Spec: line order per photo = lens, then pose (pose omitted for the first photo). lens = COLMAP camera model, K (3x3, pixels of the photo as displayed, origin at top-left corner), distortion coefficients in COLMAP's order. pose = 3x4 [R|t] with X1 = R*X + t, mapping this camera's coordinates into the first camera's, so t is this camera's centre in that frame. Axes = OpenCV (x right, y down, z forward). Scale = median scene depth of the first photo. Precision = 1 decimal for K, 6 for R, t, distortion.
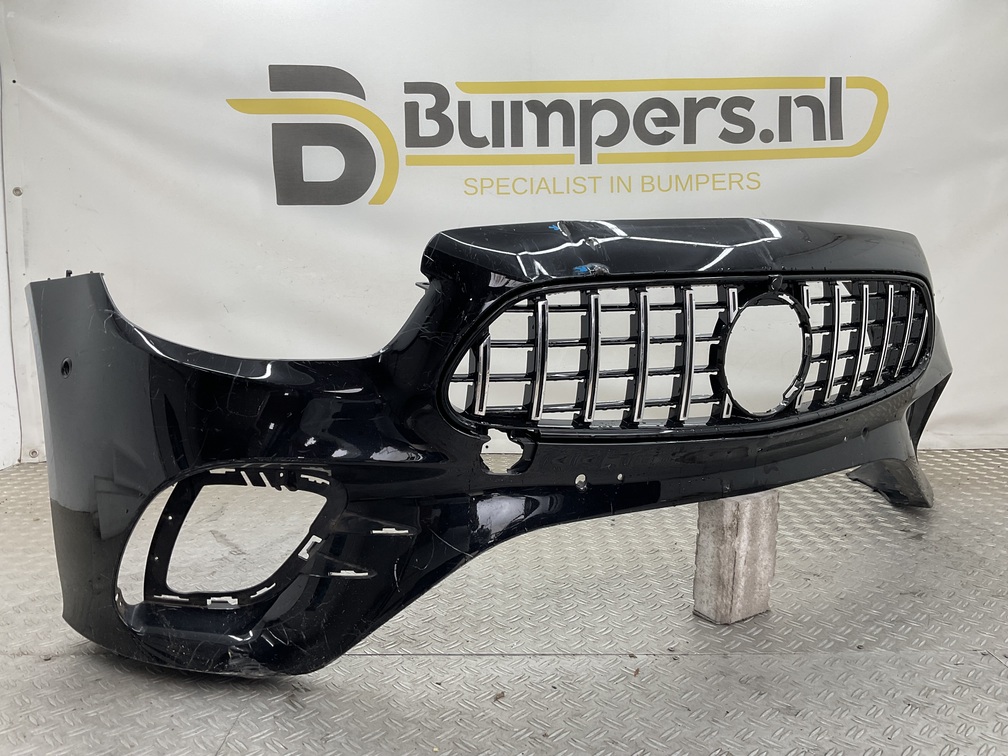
lens RADIAL K [[844.8, 0, 496.2], [0, 844.8, 370.7], [0, 0, 1]] dist [0.064543, -0.139112]
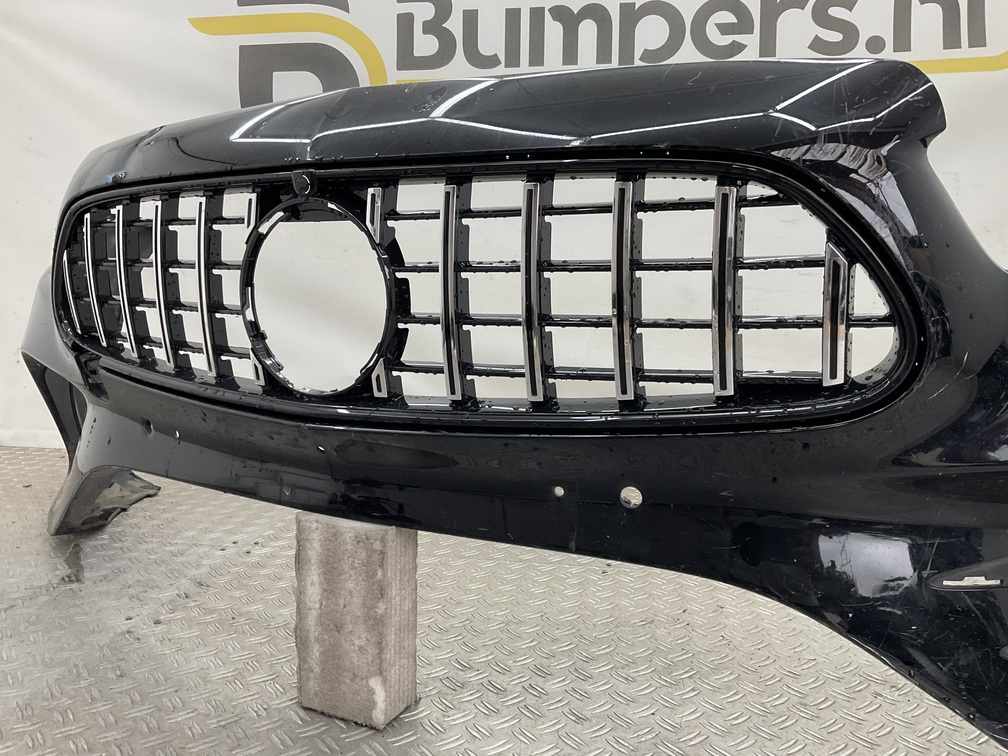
lens RADIAL K [[844.8, 0, 498.2], [0, 844.8, 371.3], [0, 0, 1]] dist [0.064543, -0.139112]
pose [[0.987889, 0.030791, -0.152073, 0.193362], [-0.031673, 0.999493, -0.003380, 0.029082], [0.151892, 0.008156, 0.988363, 0.382121]]
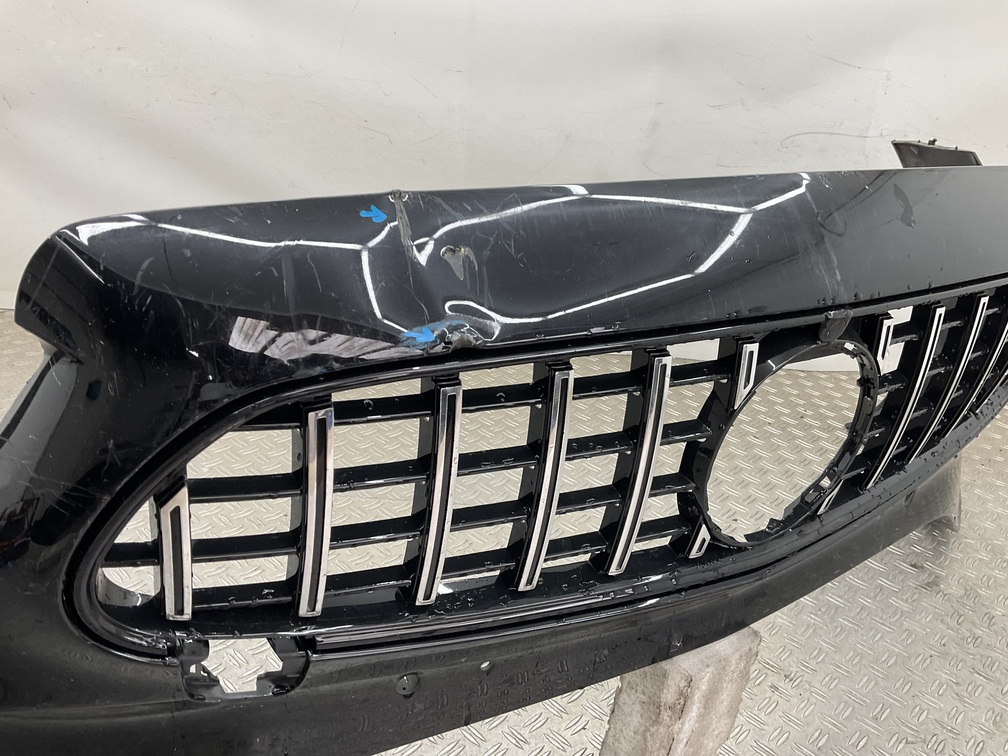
lens RADIAL K [[844.8, 0, 502.2], [0, 844.8, 375.5], [0, 0, 1]] dist [0.064543, -0.139112]
pose [[0.994843, 0.085593, 0.054424, 0.095428], [-0.098254, 0.946444, 0.307555, -0.187121], [-0.025185, -0.311316, 0.949973, 0.460190]]
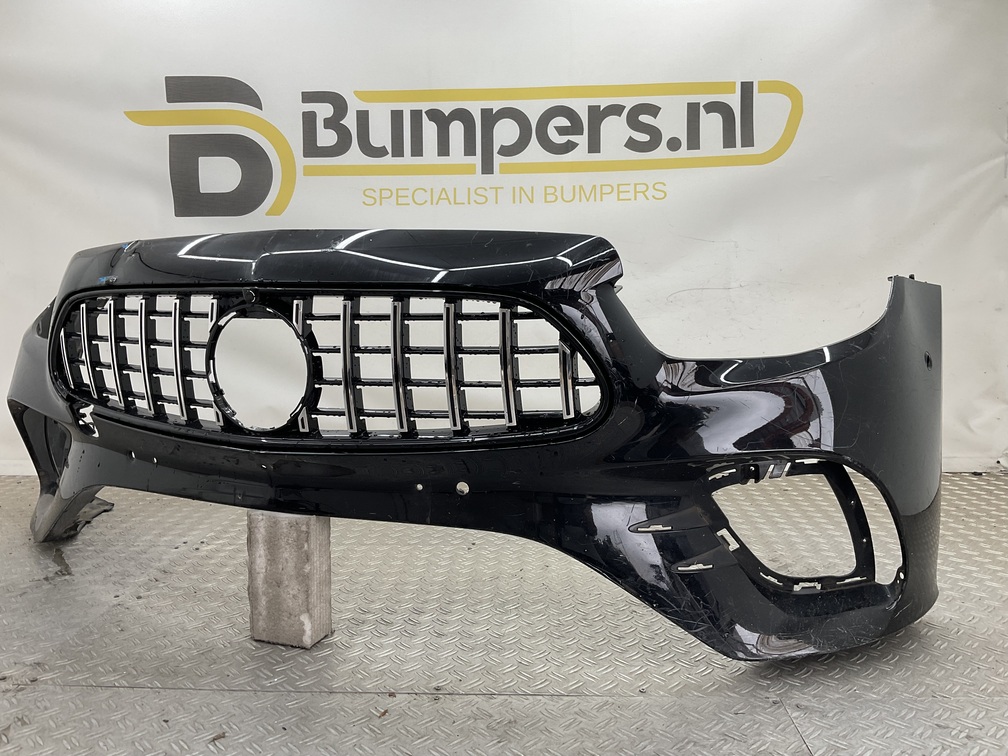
lens RADIAL K [[844.8, 0, 503.8], [0, 844.8, 368.9], [0, 0, 1]] dist [0.064543, -0.139112]
pose [[0.999231, 0.003765, -0.039025, 0.270566], [-0.004597, 0.999764, -0.021255, -0.000171], [0.038936, 0.021418, 0.999012, 0.059934]]
